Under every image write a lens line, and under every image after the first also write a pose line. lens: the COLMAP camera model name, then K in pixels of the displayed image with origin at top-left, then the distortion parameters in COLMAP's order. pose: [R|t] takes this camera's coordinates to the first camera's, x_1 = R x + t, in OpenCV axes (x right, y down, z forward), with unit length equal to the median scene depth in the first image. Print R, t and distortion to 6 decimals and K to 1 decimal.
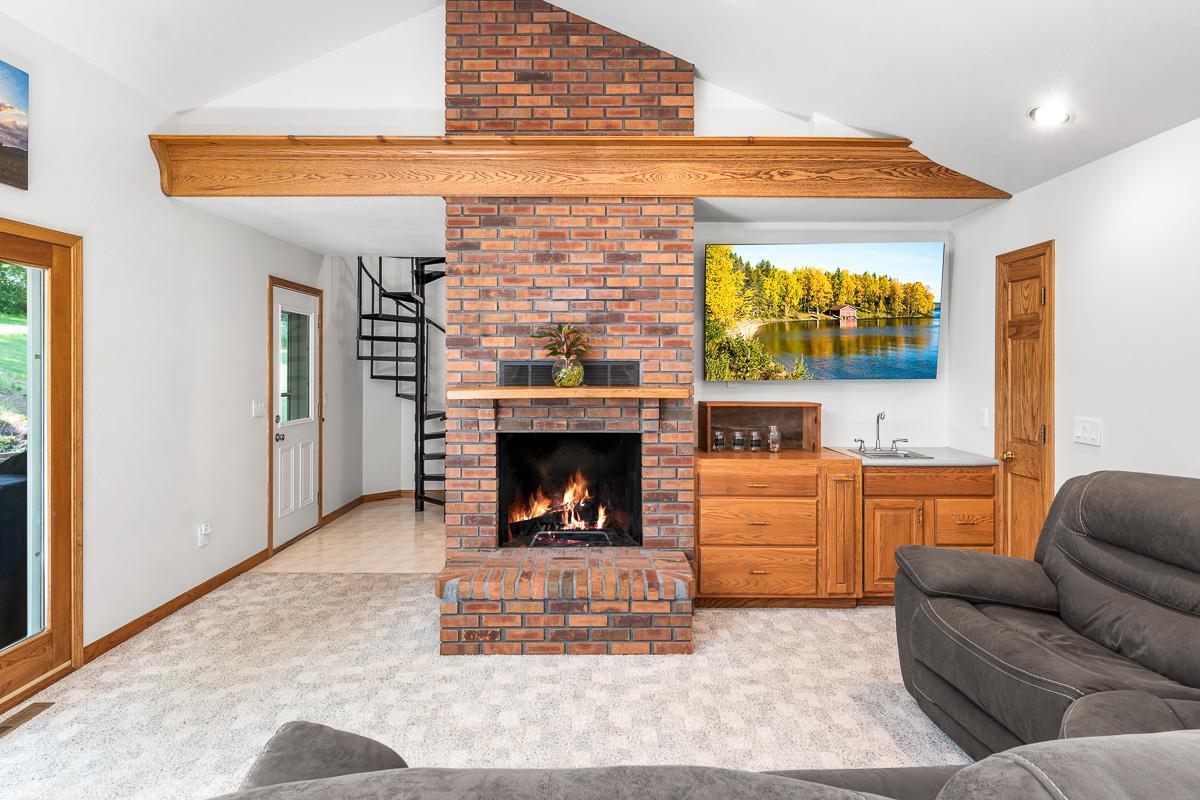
lens RADIAL K [[655.5, 0, 597.2], [0, 655.5, 362.7], [0, 0, 1]] dist [-0.001380, 0.000145]
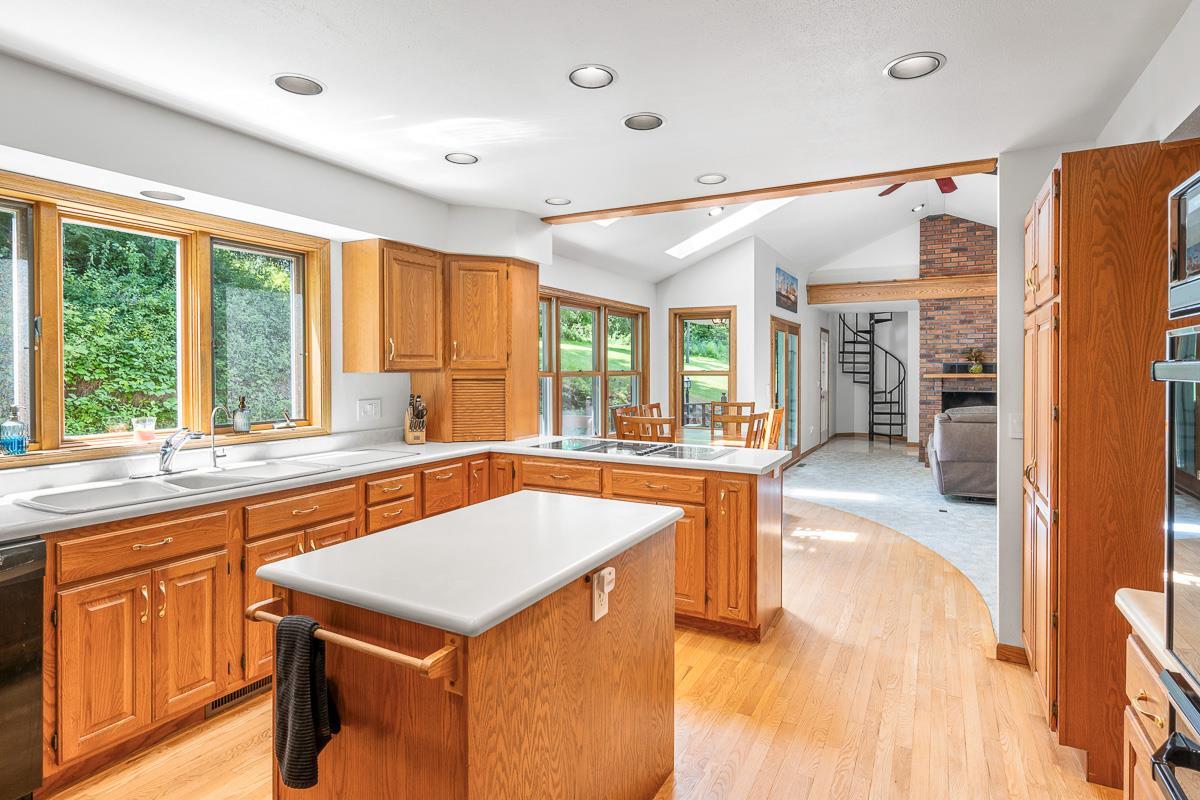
lens RADIAL K [[630.6, 0, 601.2], [0, 630.6, 372.8], [0, 0, 1]] dist [0.000005, 0.000156]
pose [[0.882483, 0.003985, -0.470328, -0.168480], [0.000241, 0.999960, 0.008925, 0.012249], [0.470345, -0.007989, 0.882446, -1.772189]]
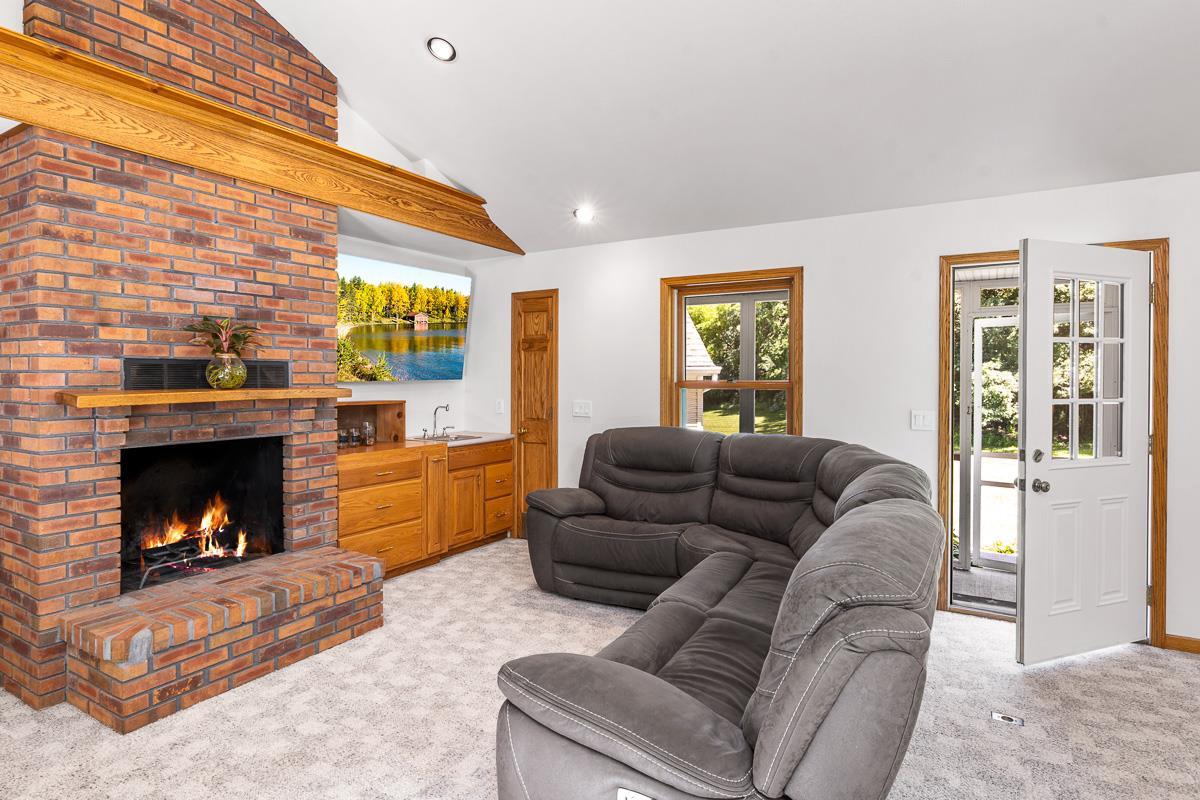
lens RADIAL K [[642.5, 0, 605.0], [0, 642.5, 379.3], [0, 0, 1]] dist [0.002579, 0.001104]
pose [[0.512314, -0.005267, 0.858782, -0.517617], [-0.004081, 0.999955, 0.008567, 0.013855], [-0.858788, -0.007894, 0.512270, 0.105626]]
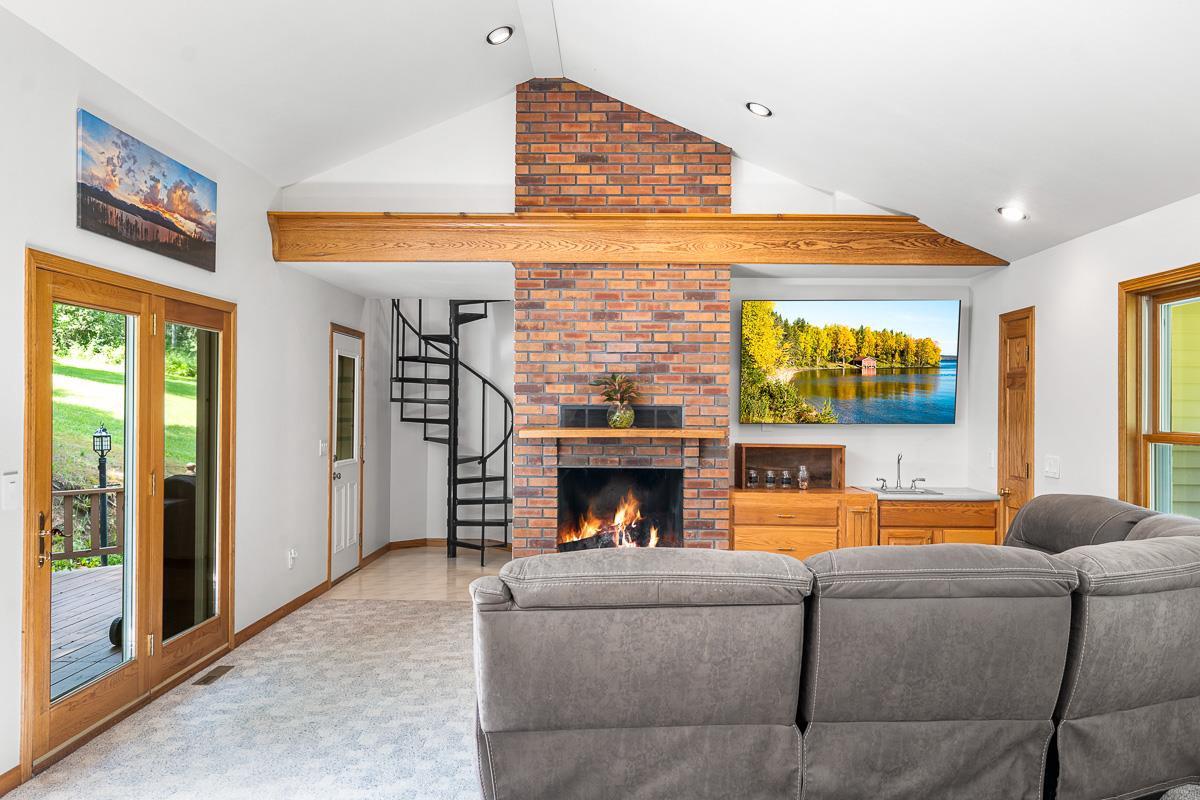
lens RADIAL K [[897.6, 0, 600.0], [0, 897.6, 400.0], [0, 0, 1]] dist [0.003403, -0.000299]
pose [[0.999894, 0.006642, -0.012936, -0.059332], [-0.006710, 0.999964, -0.005242, -0.004167], [0.012900, 0.005328, 0.999903, -0.575299]]
